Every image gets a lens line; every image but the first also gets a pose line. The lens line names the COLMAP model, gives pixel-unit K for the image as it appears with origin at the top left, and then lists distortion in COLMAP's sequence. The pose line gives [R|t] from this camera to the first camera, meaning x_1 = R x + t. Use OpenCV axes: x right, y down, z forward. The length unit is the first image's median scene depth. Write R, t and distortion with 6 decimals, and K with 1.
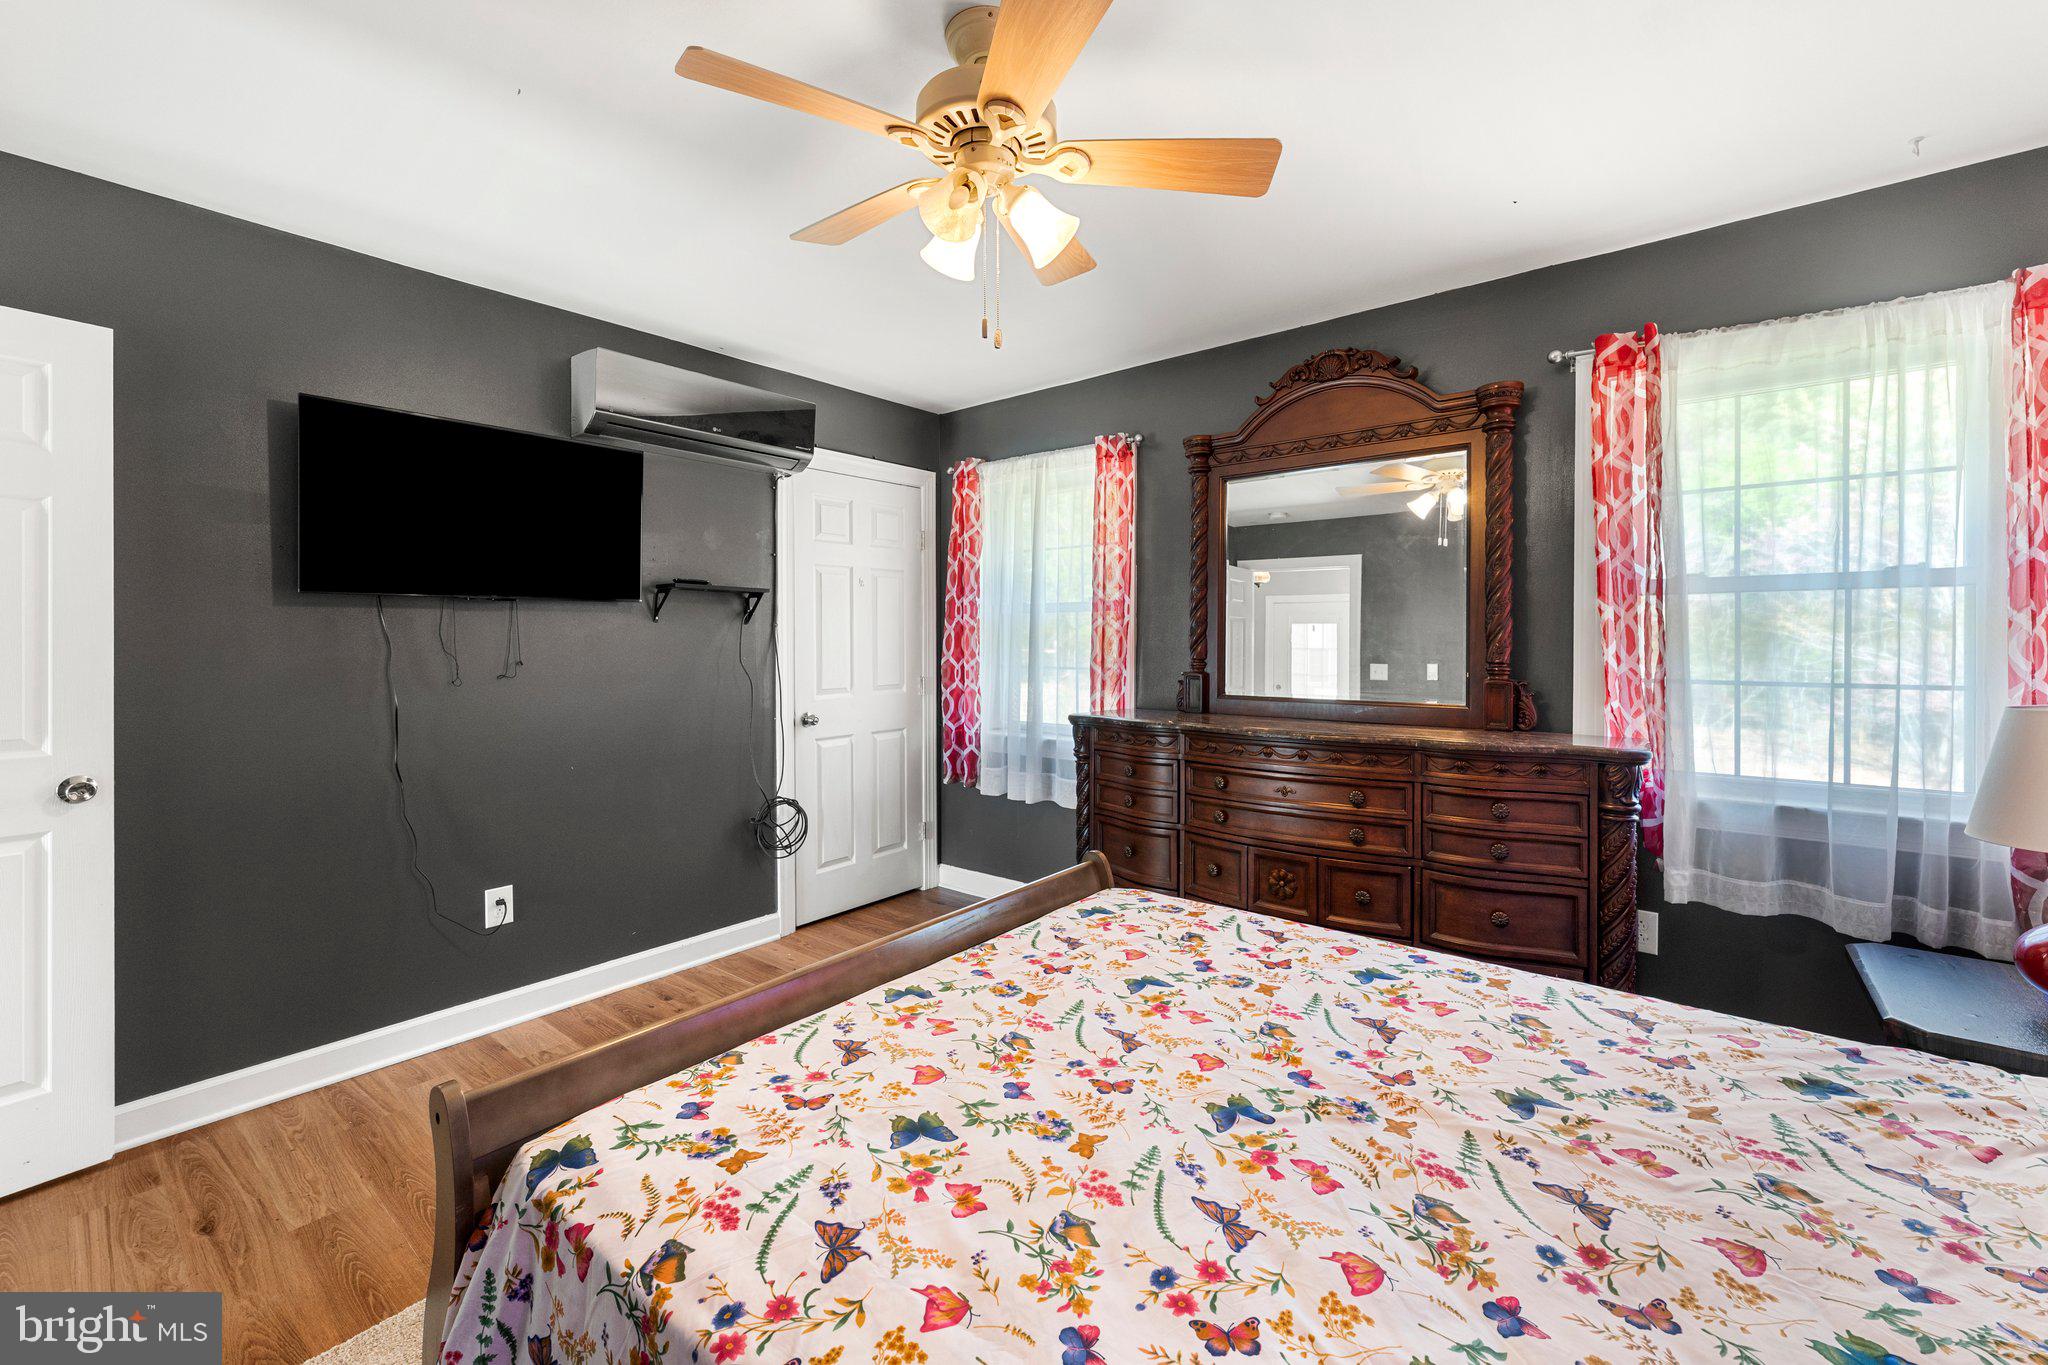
lens RADIAL K [[838.0, 0, 1022.1], [0, 838.0, 636.4], [0, 0, 1]] dist [0.000758, 0.000043]
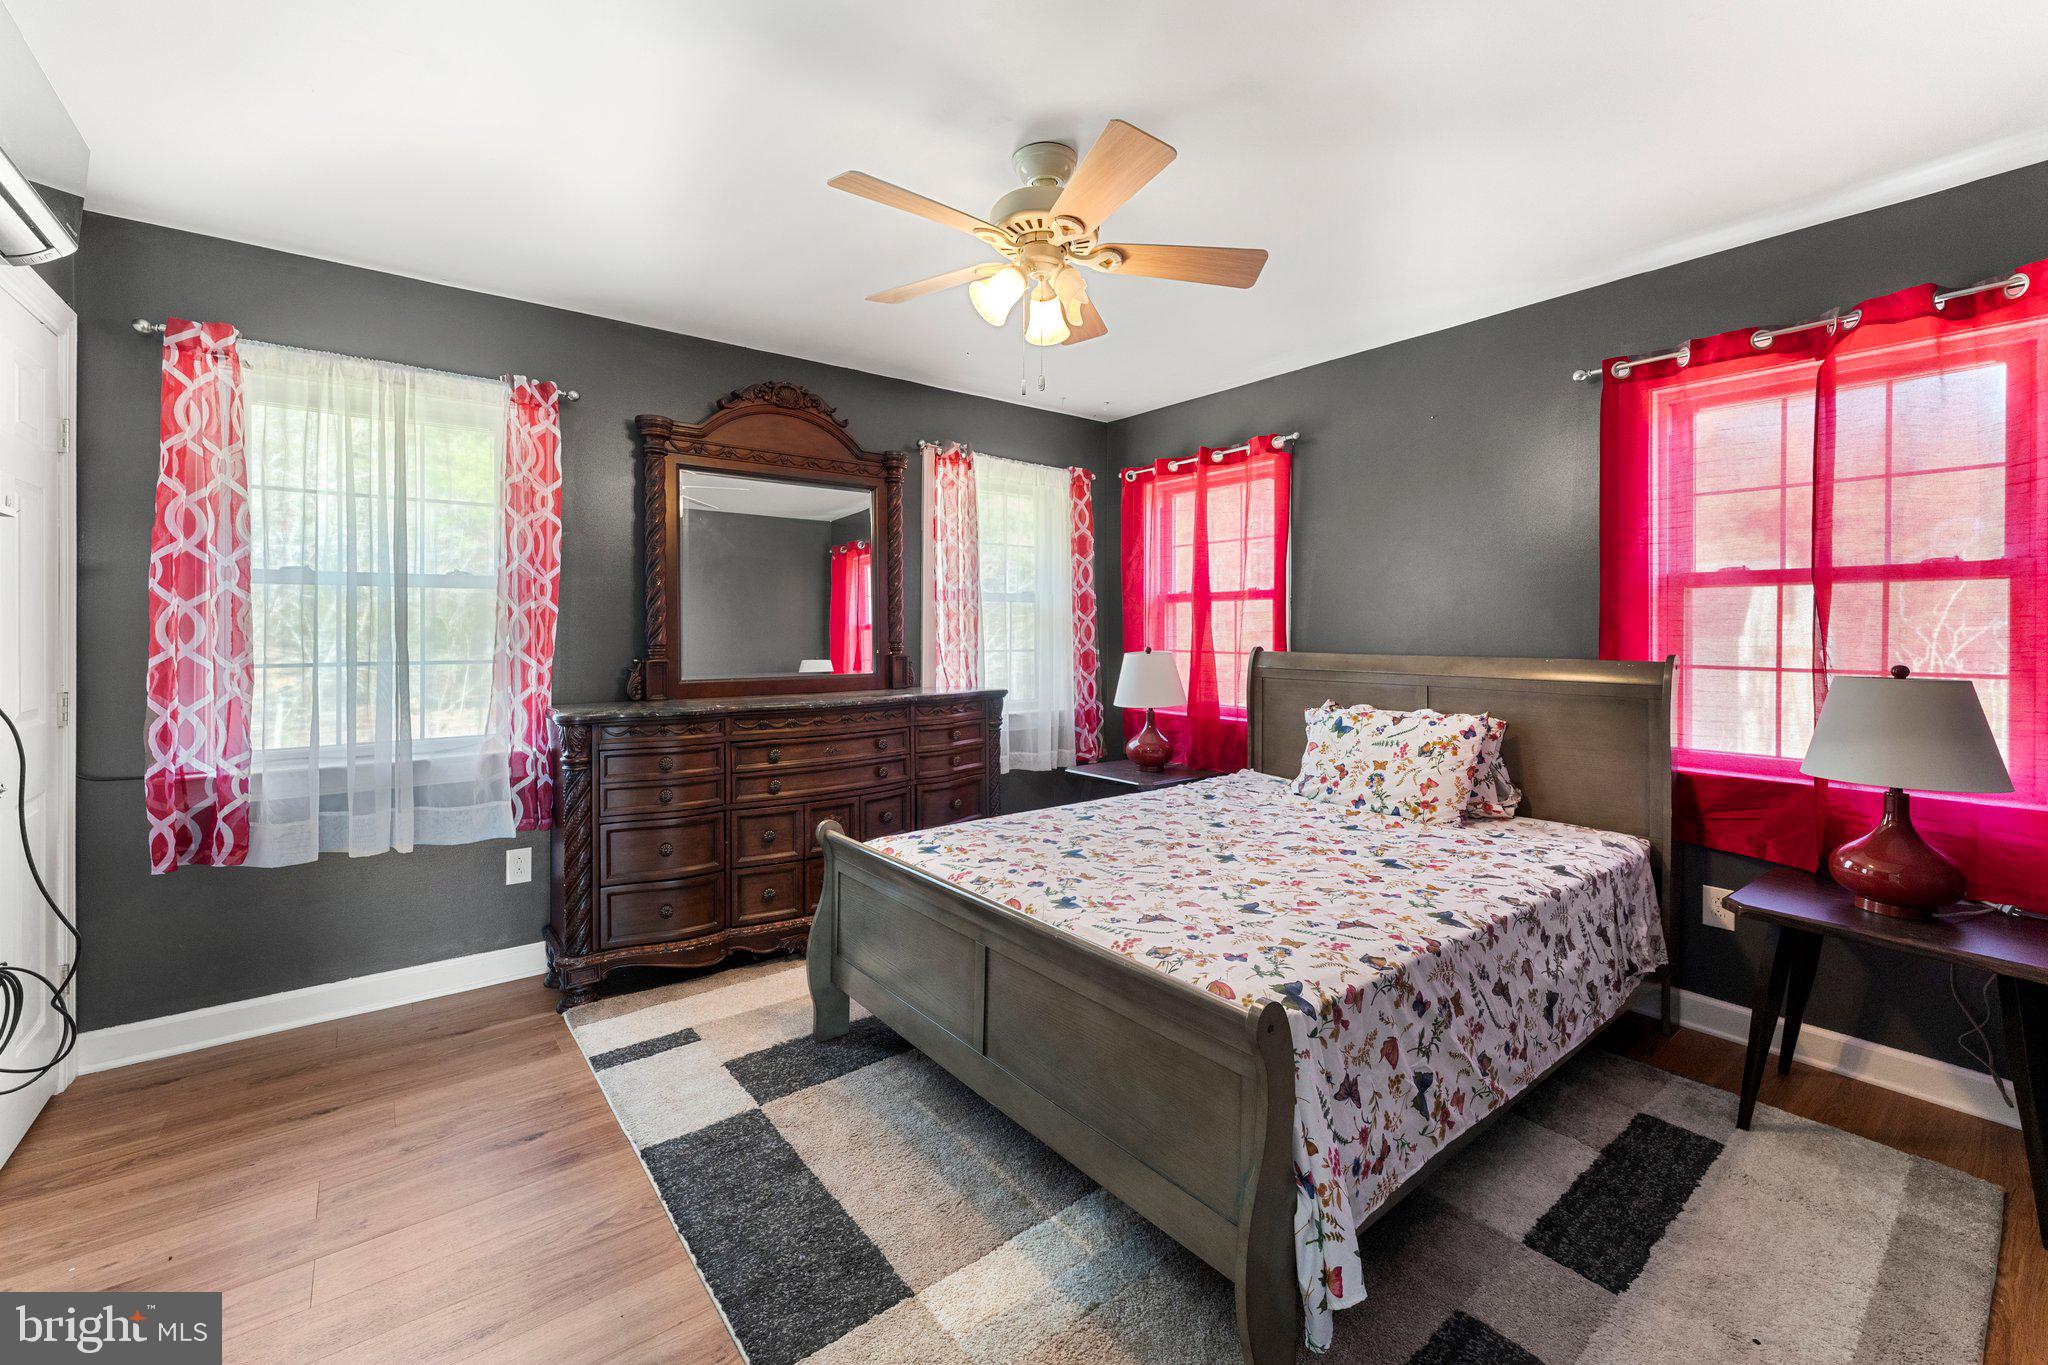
lens RADIAL K [[838.0, 0, 1022.1], [0, 838.0, 636.4], [0, 0, 1]] dist [0.000758, 0.000043]
pose [[0.222035, -0.007125, 0.975013, -1.258452], [-0.006234, 0.999942, 0.008727, 0.010584], [-0.975019, -0.008016, 0.221978, 0.712330]]
